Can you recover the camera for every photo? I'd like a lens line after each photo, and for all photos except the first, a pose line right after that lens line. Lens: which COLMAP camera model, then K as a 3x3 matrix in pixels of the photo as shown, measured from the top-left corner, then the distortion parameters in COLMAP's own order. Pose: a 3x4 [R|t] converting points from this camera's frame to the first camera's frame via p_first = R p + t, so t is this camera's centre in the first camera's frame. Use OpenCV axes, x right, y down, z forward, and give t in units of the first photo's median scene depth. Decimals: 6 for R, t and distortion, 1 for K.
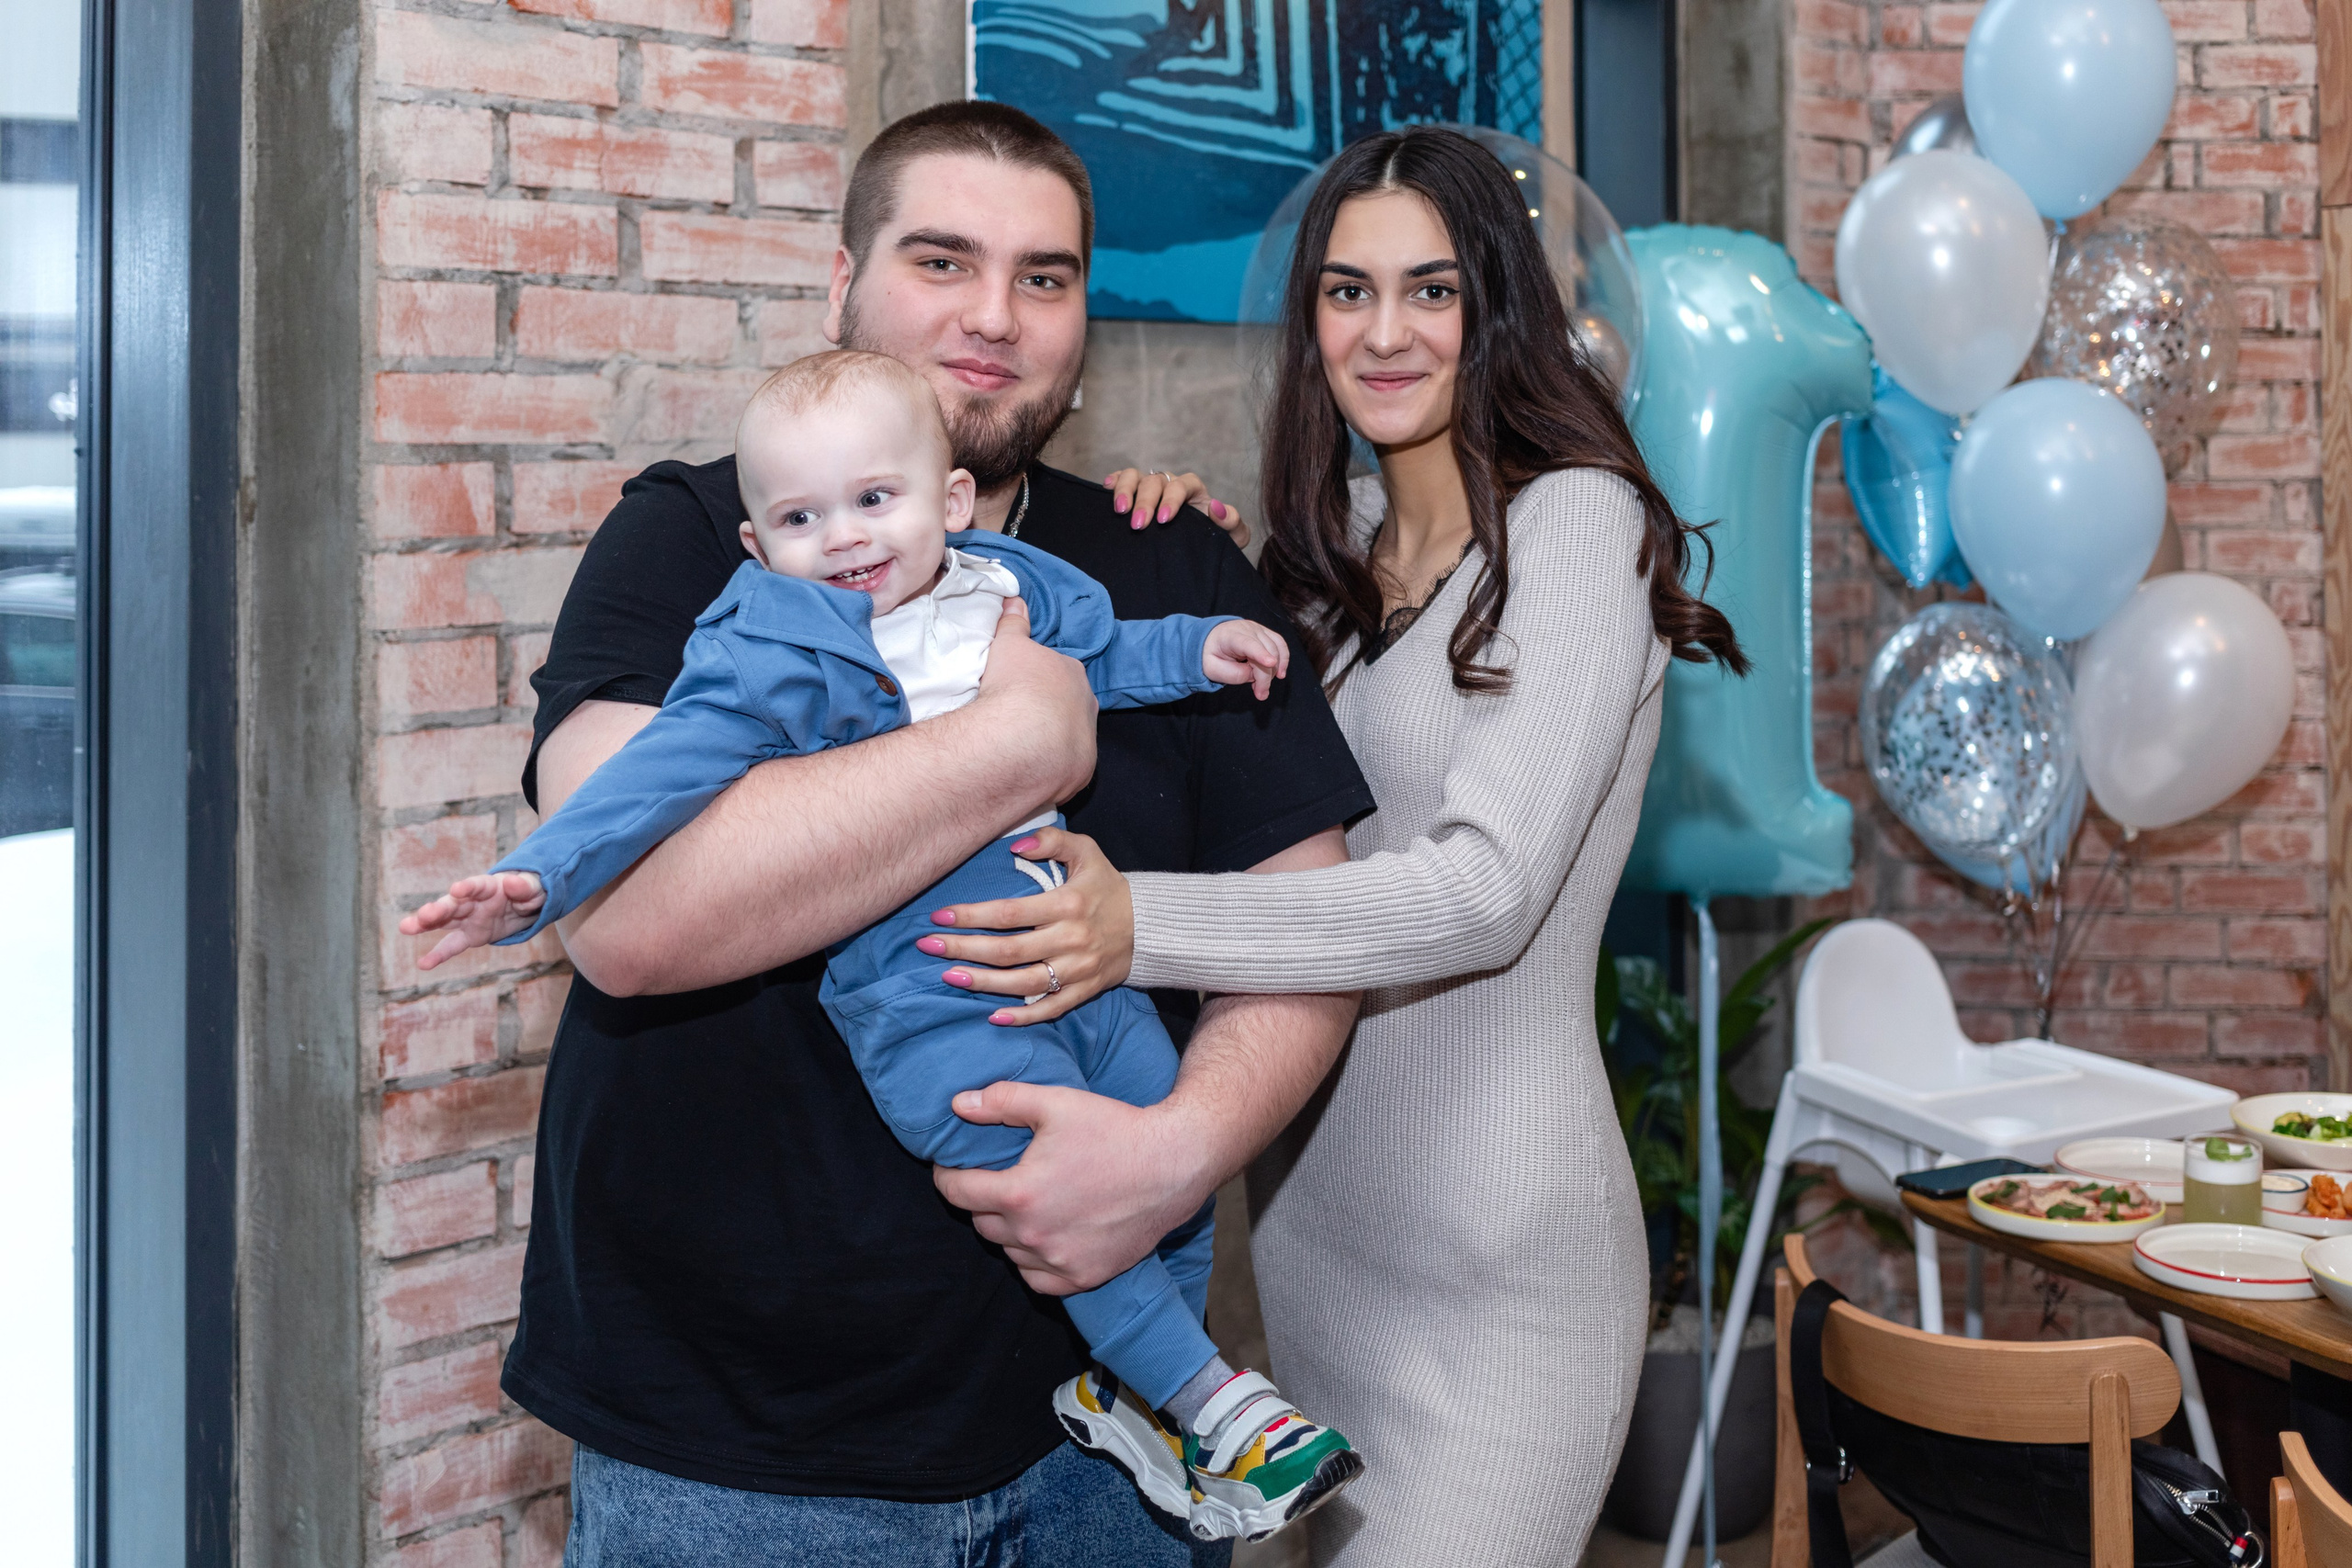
lens RADIAL K [[2750.3, 0, 1178.4], [0, 2750.3, 723.9], [0, 0, 1]] dist [-0.002038, -0.012554]
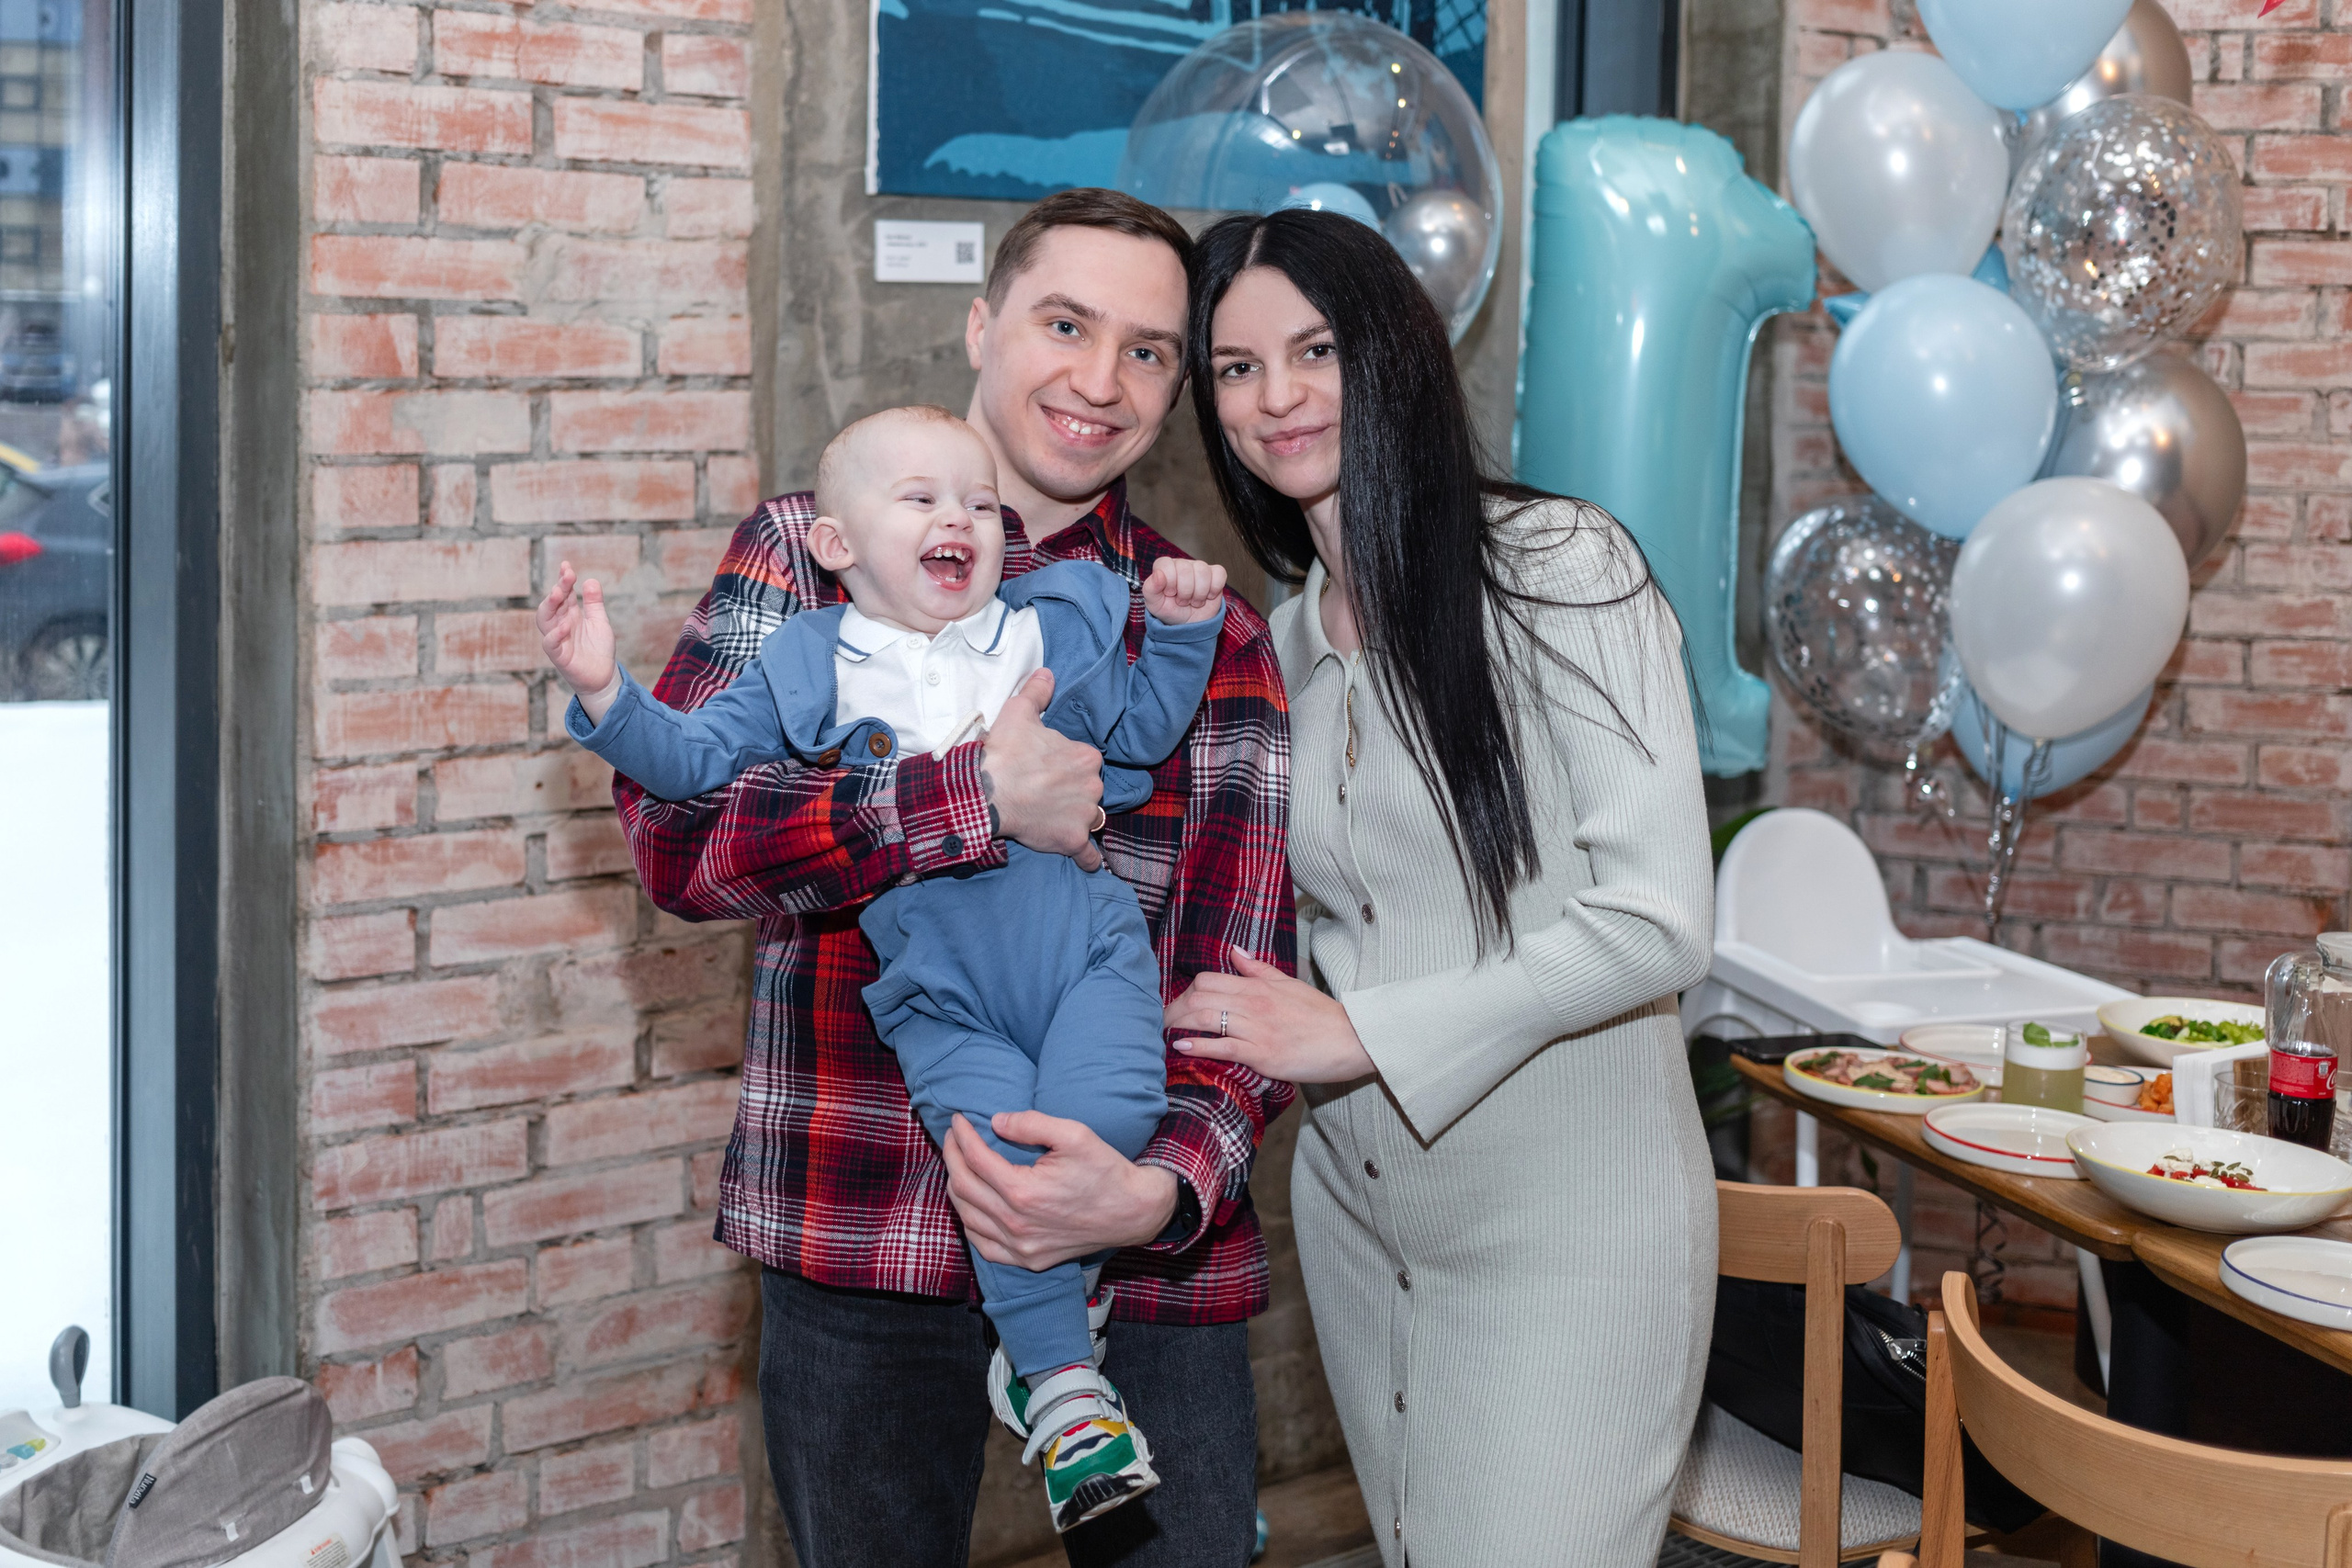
lens RADIAL K [[2789.7, 0, 1175.0], [0, 2789.7, 931.5], [0, 0, 1]] dist [-0.001661, -0.015913]
pose [[0.966376, 0.066428, -0.248406, 0.362585], [-0.046160, 0.995178, 0.086549, 0.047187], [0.252958, -0.072172, 0.964782, -0.082928]]
